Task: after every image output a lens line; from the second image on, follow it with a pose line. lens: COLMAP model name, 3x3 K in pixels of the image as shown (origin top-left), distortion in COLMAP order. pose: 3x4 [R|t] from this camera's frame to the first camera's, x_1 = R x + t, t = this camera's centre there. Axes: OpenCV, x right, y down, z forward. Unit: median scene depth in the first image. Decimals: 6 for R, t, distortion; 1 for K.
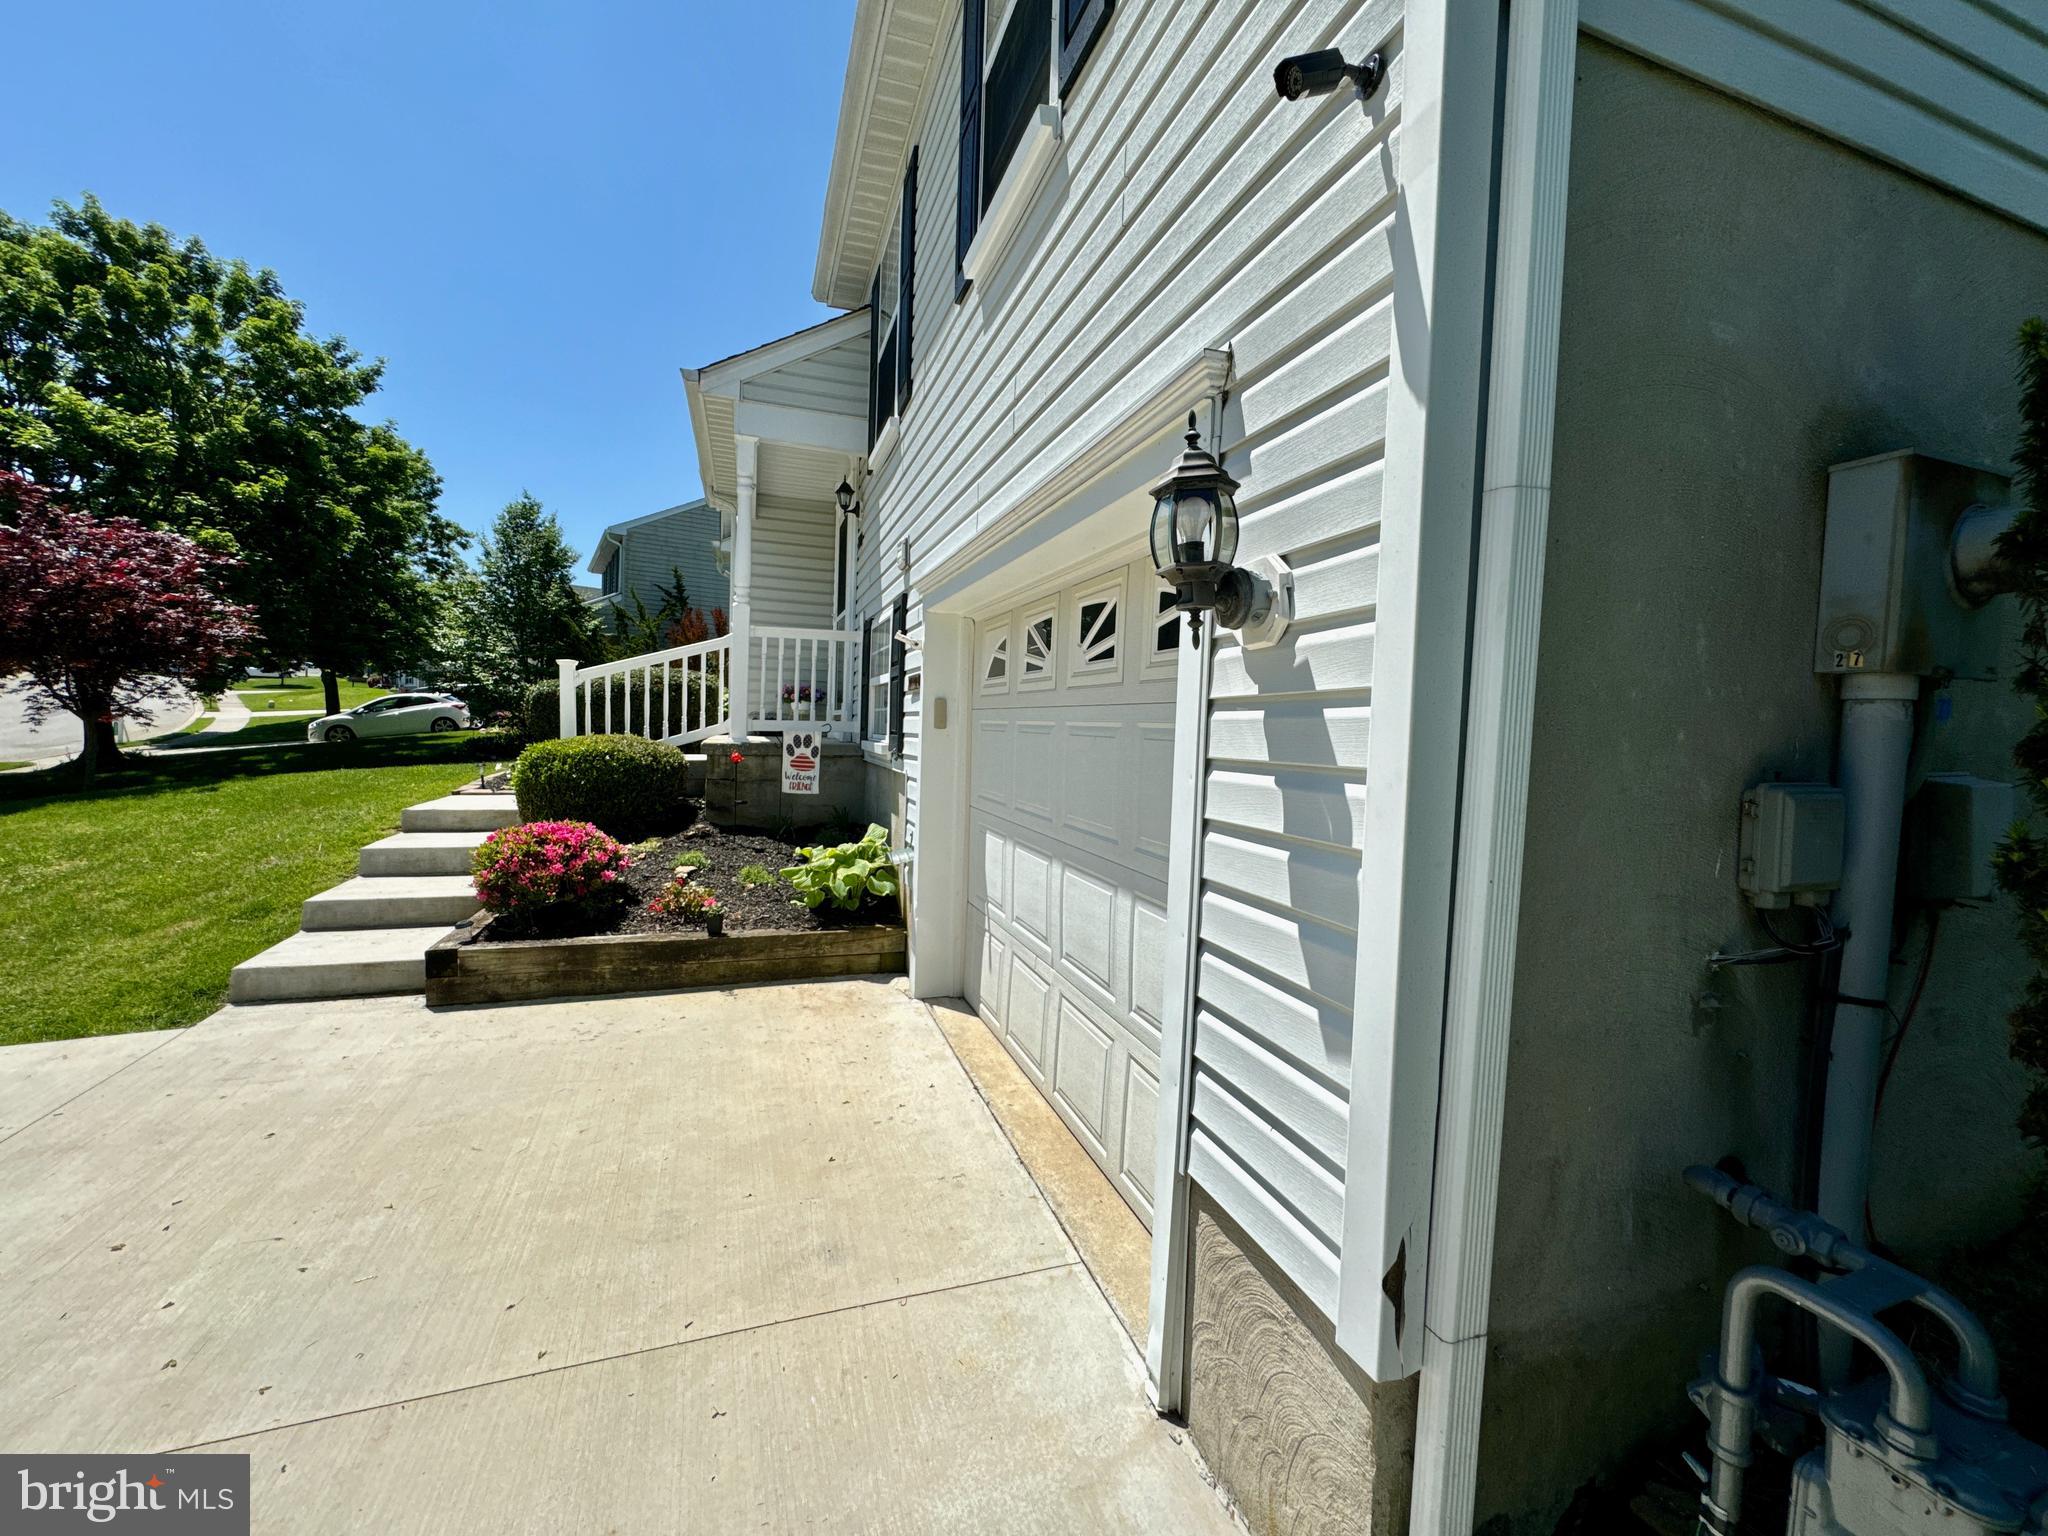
lens RADIAL K [[818.6, 0, 1019.1], [0, 818.6, 765.4], [0, 0, 1]] dist [-0.001037, 0.000086]
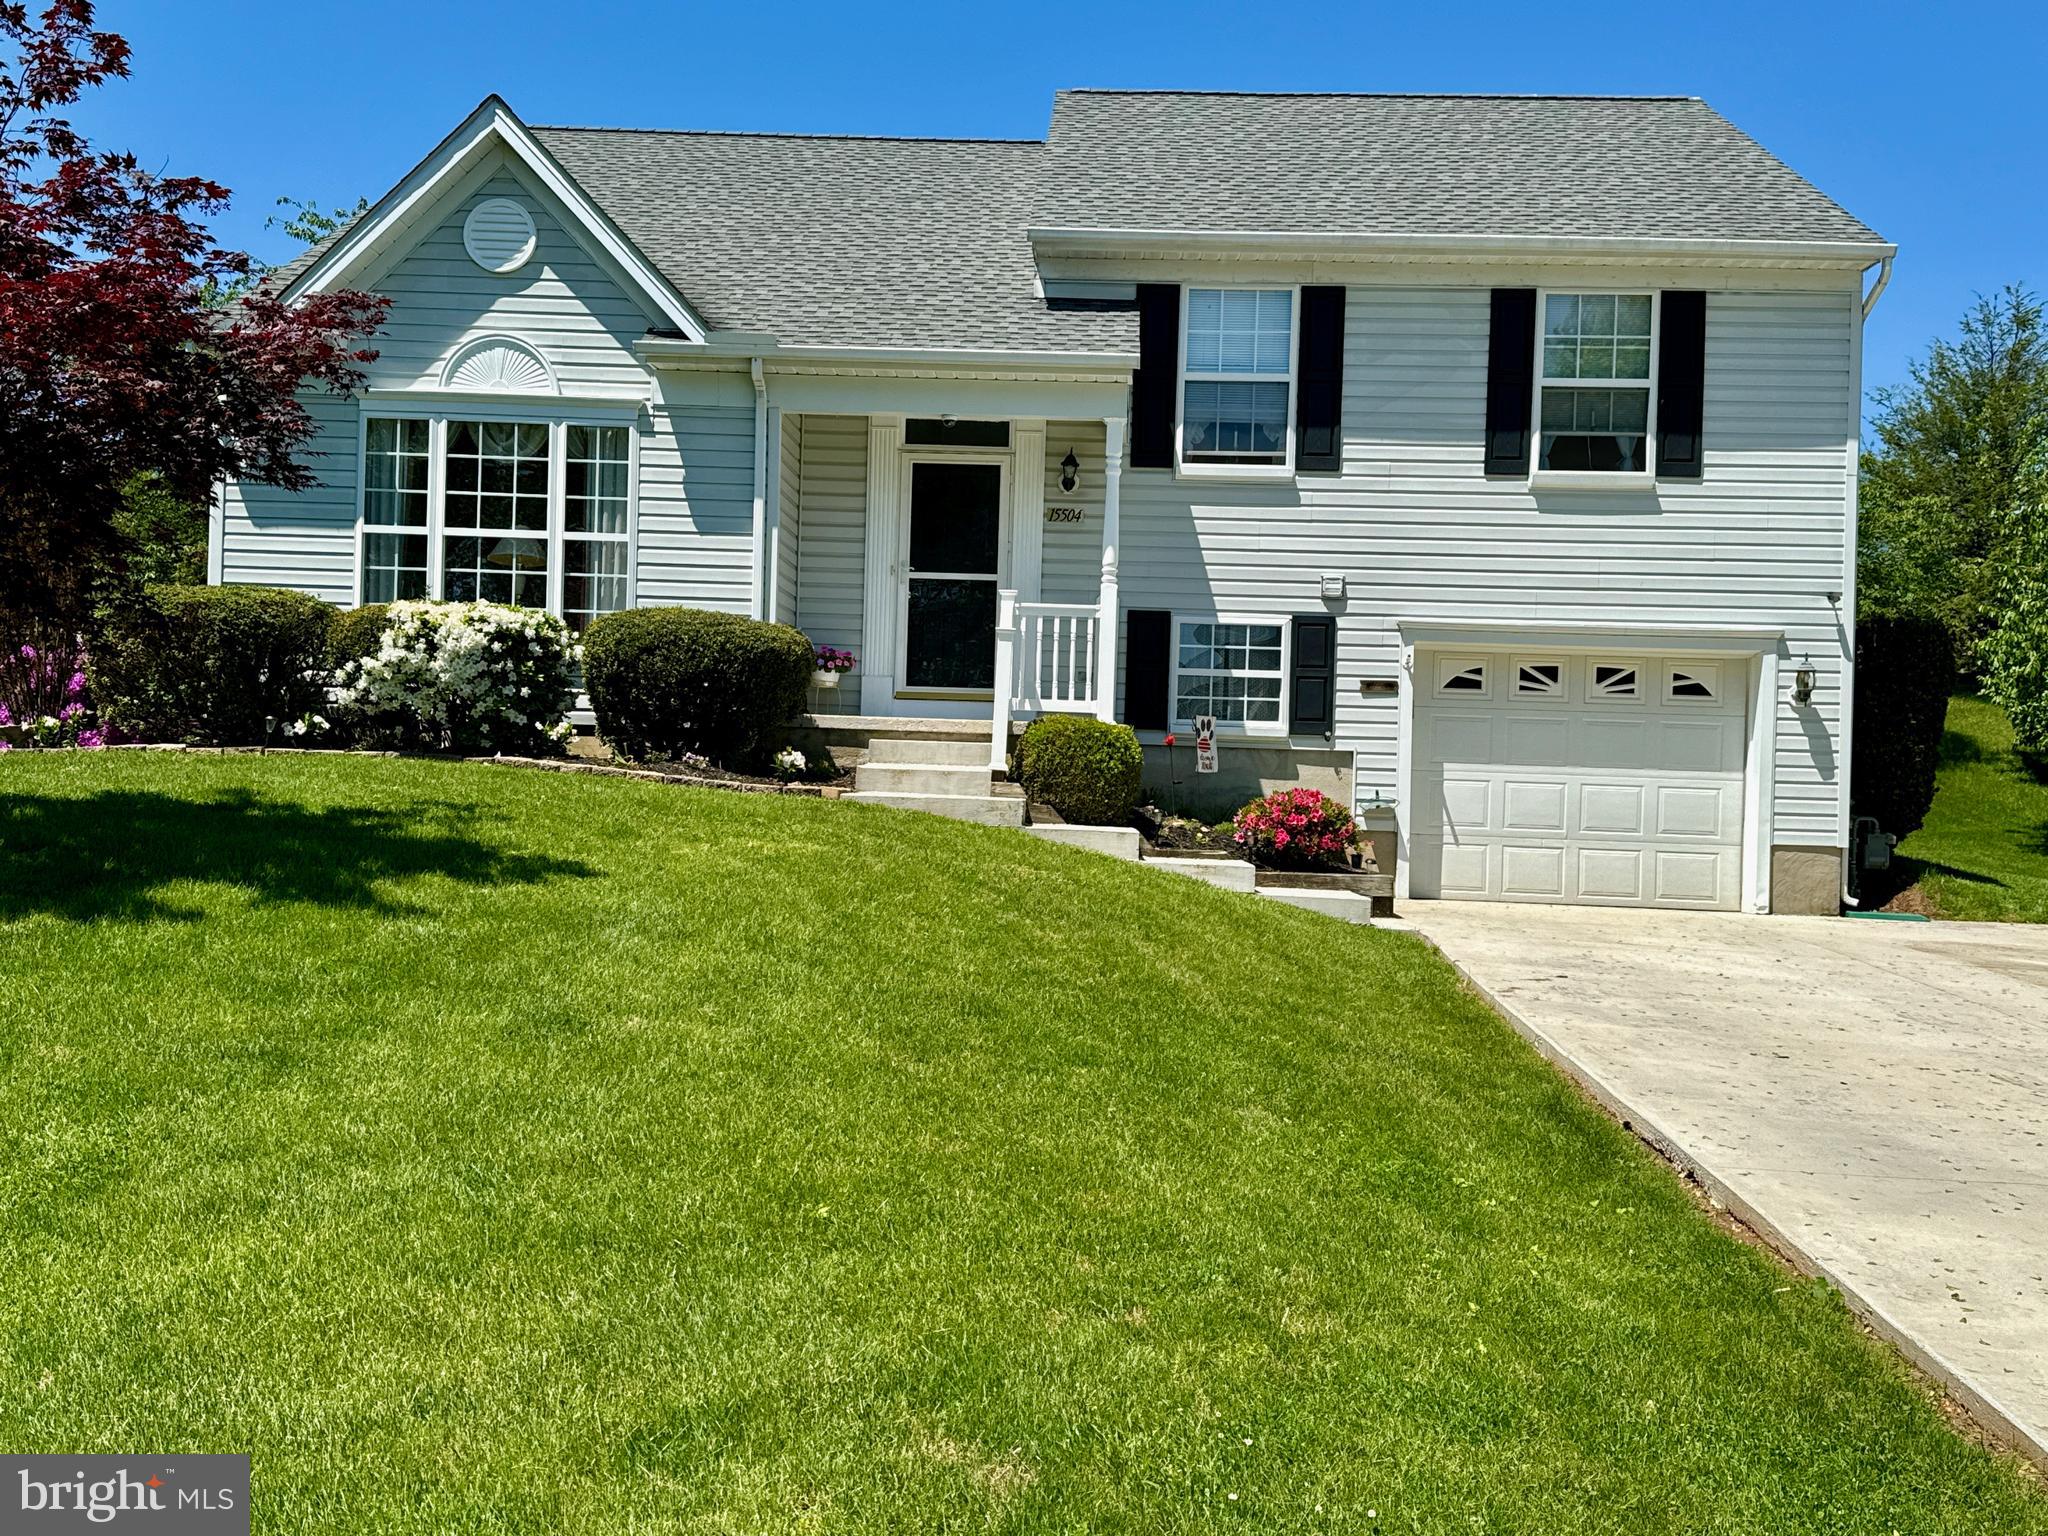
lens RADIAL K [[1932.9, 0, 1020.9], [0, 1932.9, 786.6], [0, 0, 1]] dist [0.084621, 0.000000]
pose [[0.365173, -0.013842, 0.930837, -0.866767], [0.021352, 0.999751, 0.006491, 0.009786], [-0.930695, 0.017505, 0.365378, 0.086457]]
